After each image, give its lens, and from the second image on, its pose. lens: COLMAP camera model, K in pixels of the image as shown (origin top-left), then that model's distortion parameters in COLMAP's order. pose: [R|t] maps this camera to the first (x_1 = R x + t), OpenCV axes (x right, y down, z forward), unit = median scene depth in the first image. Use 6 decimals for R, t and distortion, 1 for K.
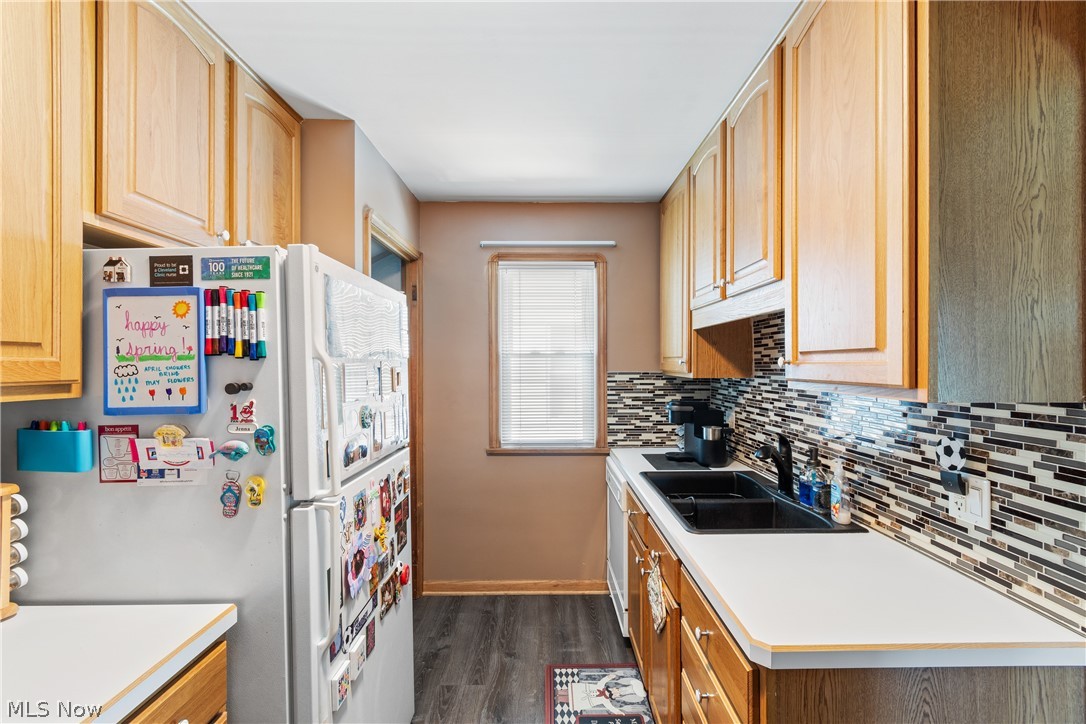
lens RADIAL K [[483.8, 0, 551.0], [0, 483.8, 365.3], [0, 0, 1]] dist [0.001824, -0.001682]
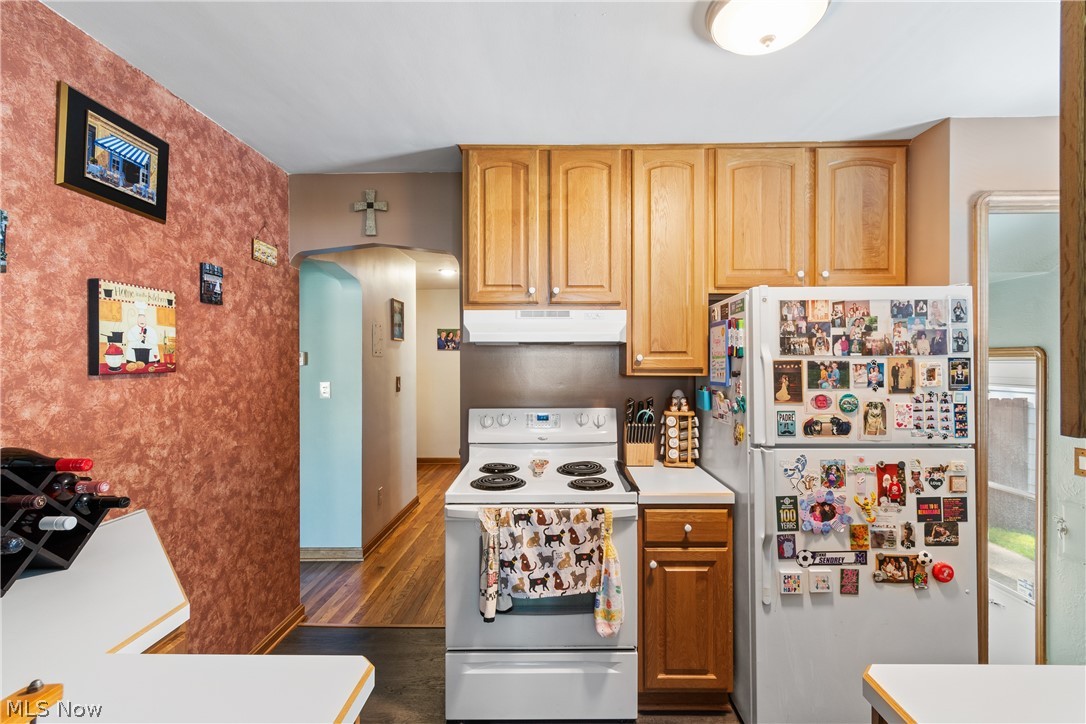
lens RADIAL K [[483.8, 0, 546.6], [0, 483.8, 360.8], [0, 0, 1]] dist [0.001824, -0.001682]
pose [[-0.027238, 0.004166, -0.999620, 0.989855], [0.000829, 0.999991, 0.004145, -0.007817], [0.999629, -0.000716, -0.027241, 0.297599]]
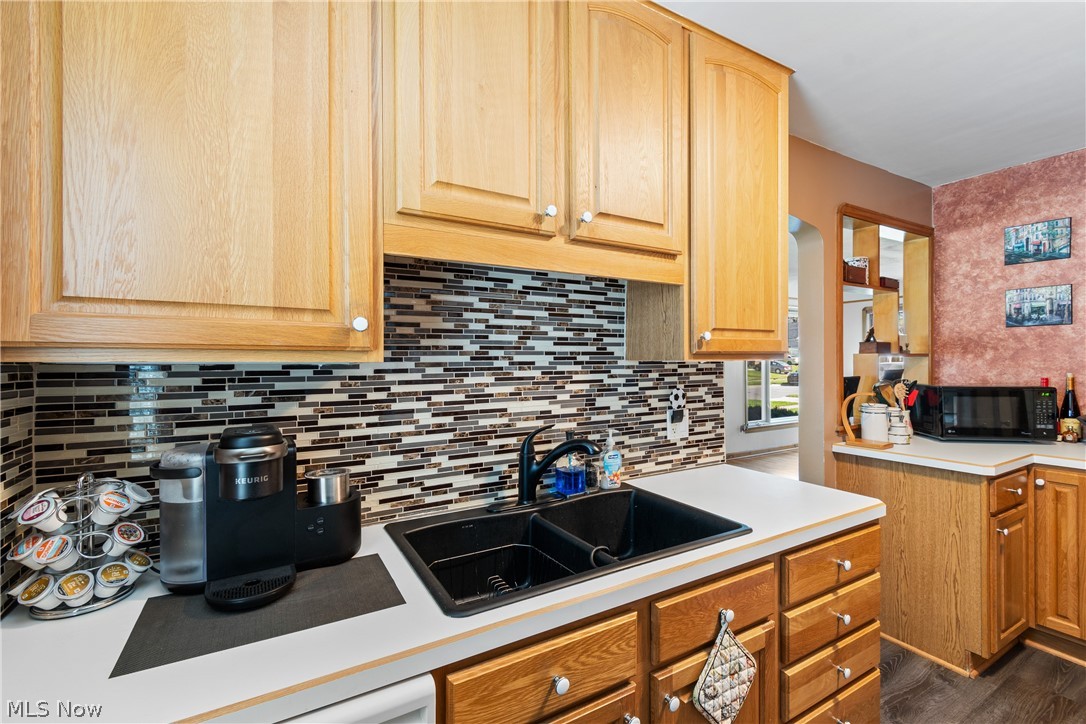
lens RADIAL K [[483.8, 0, 557.0], [0, 483.8, 363.5], [0, 0, 1]] dist [0.001824, -0.001682]
pose [[-0.510114, -0.002219, 0.860104, -0.325117], [0.009747, 0.999918, 0.008360, 0.047617], [-0.860052, 0.012648, -0.510050, 2.047277]]
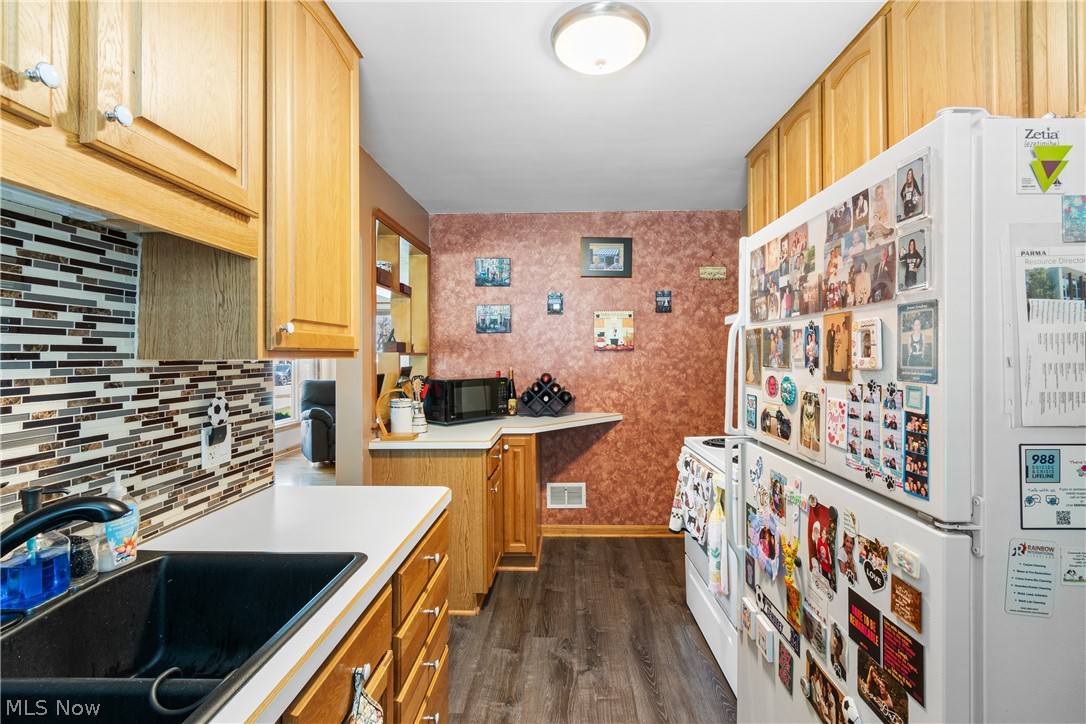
lens RADIAL K [[483.8, 0, 557.3], [0, 483.8, 349.1], [0, 0, 1]] dist [0.001824, -0.001682]
pose [[-0.999538, 0.009395, 0.028913, -0.031105], [0.009132, 0.999916, -0.009199, 0.047877], [-0.028997, -0.008931, -0.999540, 2.048378]]
